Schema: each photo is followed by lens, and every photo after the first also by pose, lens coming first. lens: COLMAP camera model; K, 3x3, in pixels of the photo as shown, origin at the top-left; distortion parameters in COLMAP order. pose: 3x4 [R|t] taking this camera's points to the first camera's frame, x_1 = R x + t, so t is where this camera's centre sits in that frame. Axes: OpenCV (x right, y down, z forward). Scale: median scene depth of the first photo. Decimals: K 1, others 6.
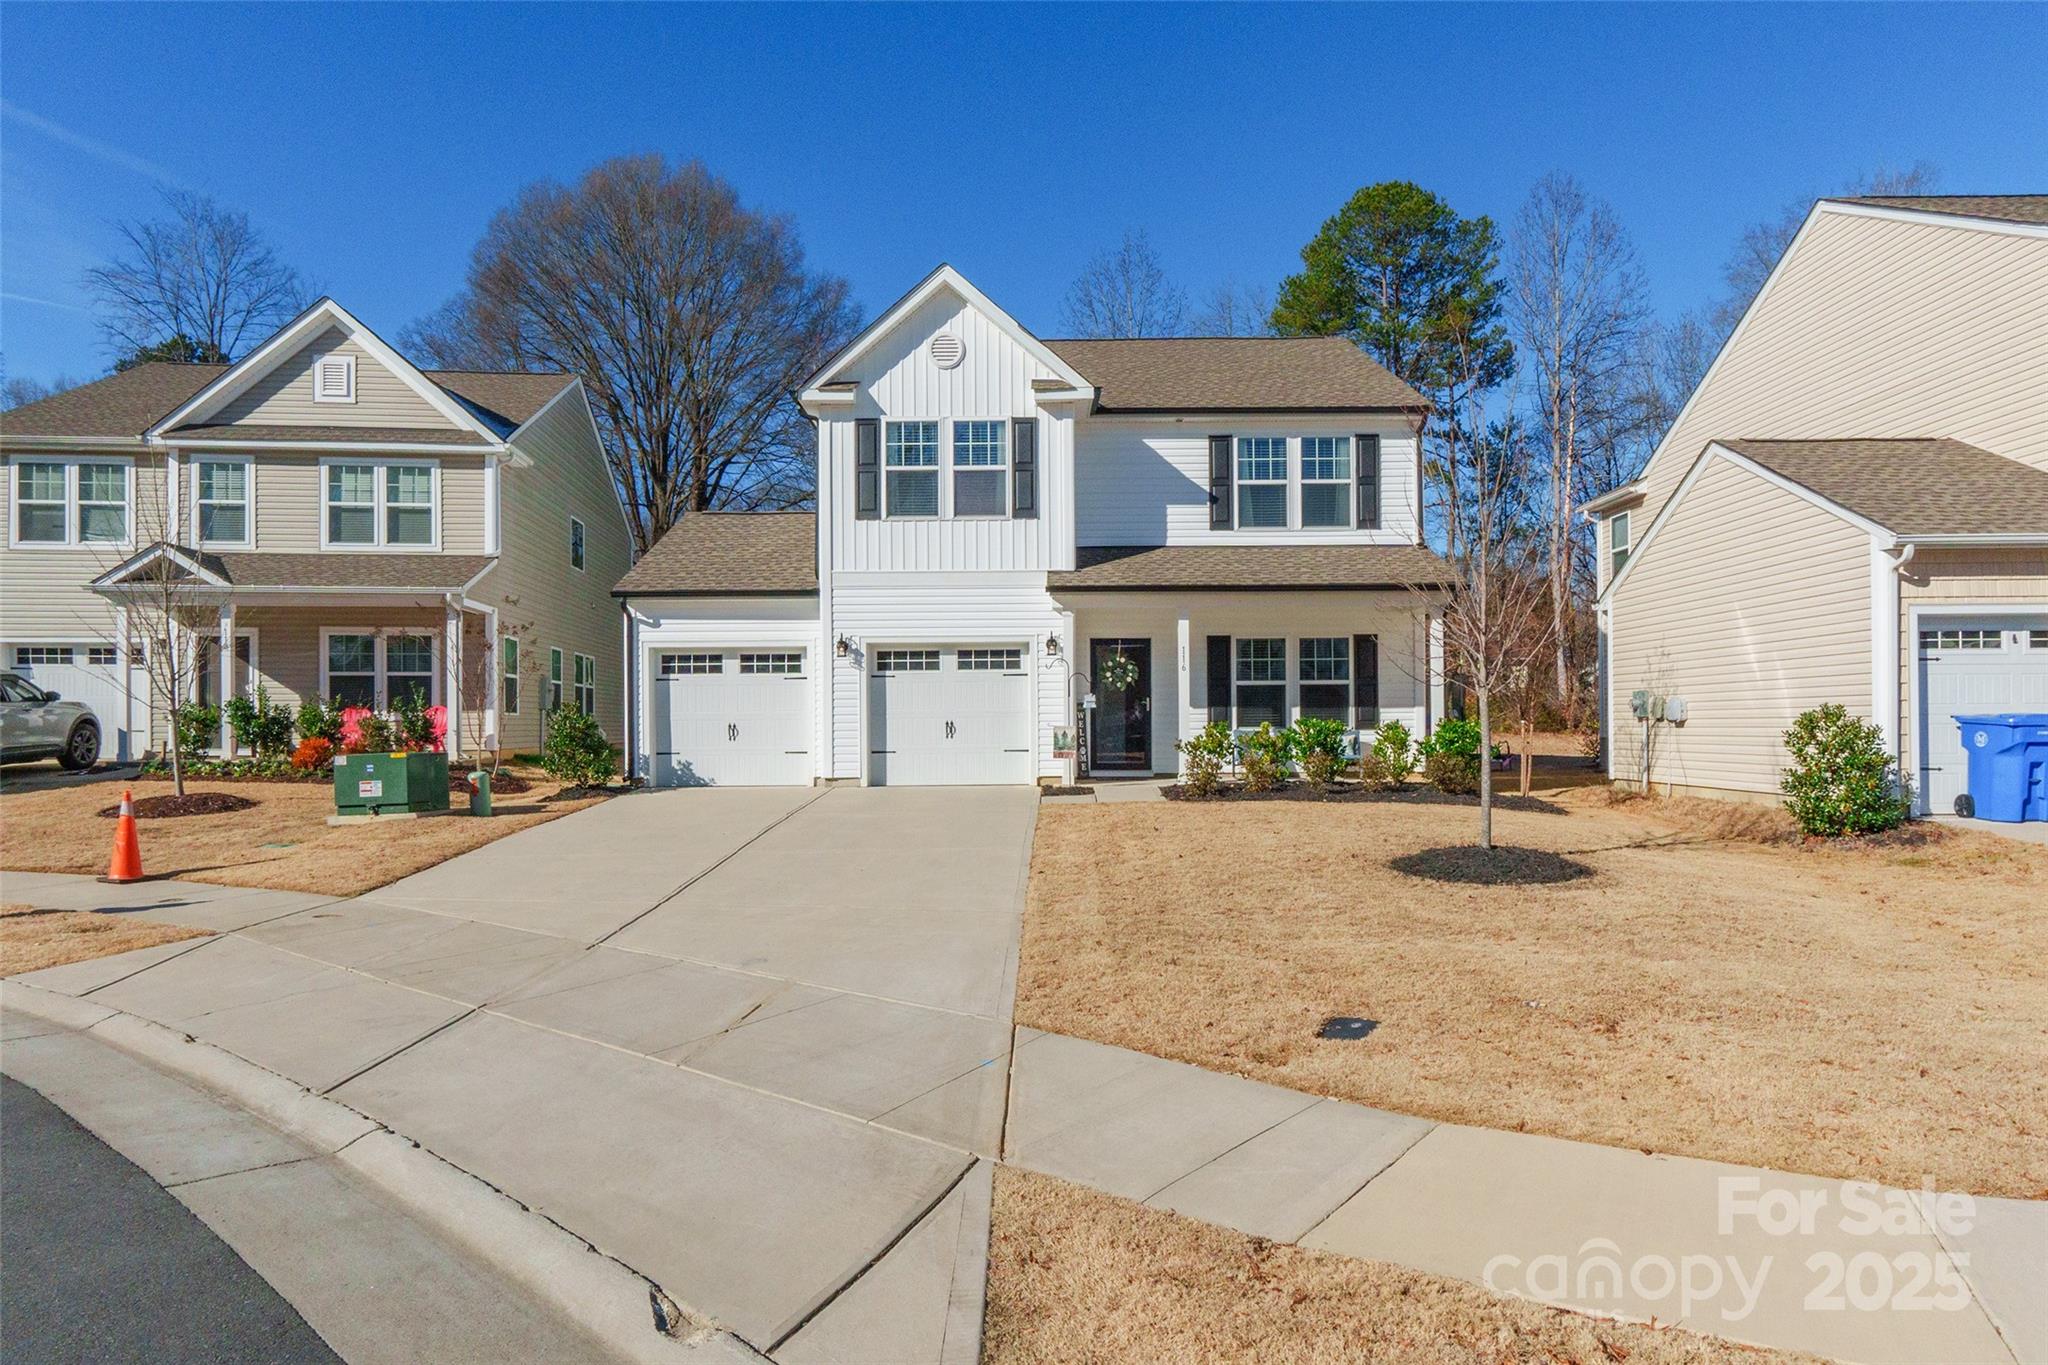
lens RADIAL K [[961.4, 0, 984.8], [0, 961.4, 673.0], [0, 0, 1]] dist [0.000297, 0.000040]
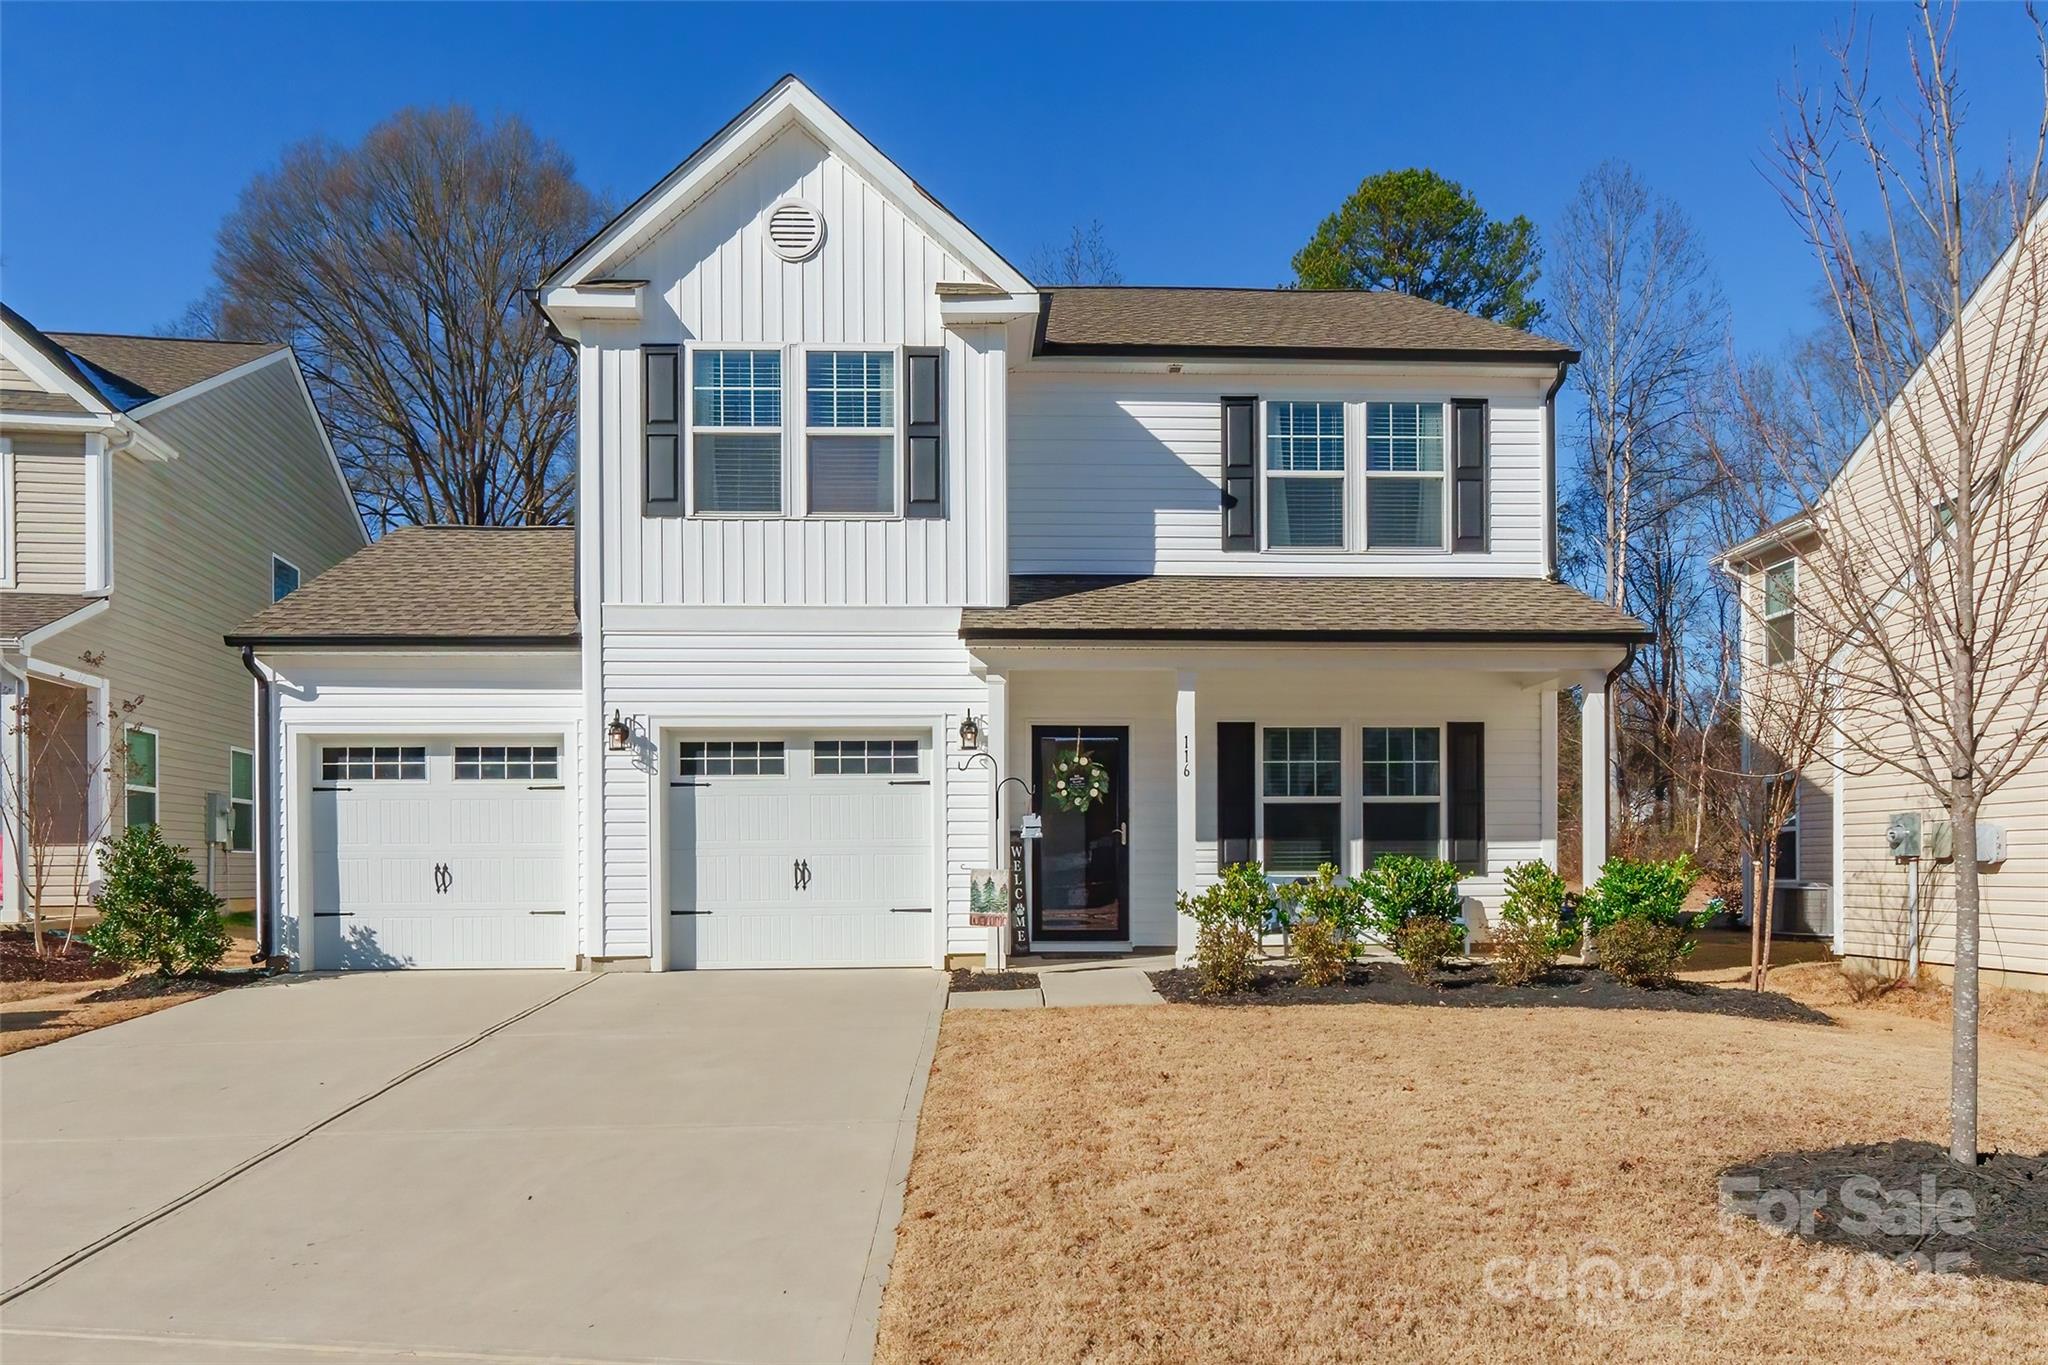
lens RADIAL K [[961.4, 0, 984.8], [0, 961.4, 673.0], [0, 0, 1]] dist [0.000297, 0.000040]
pose [[0.997582, 0.015723, 0.067697, 0.038351], [-0.005753, 0.989411, -0.145027, 0.021612], [-0.069261, 0.144287, 0.987109, 0.401316]]
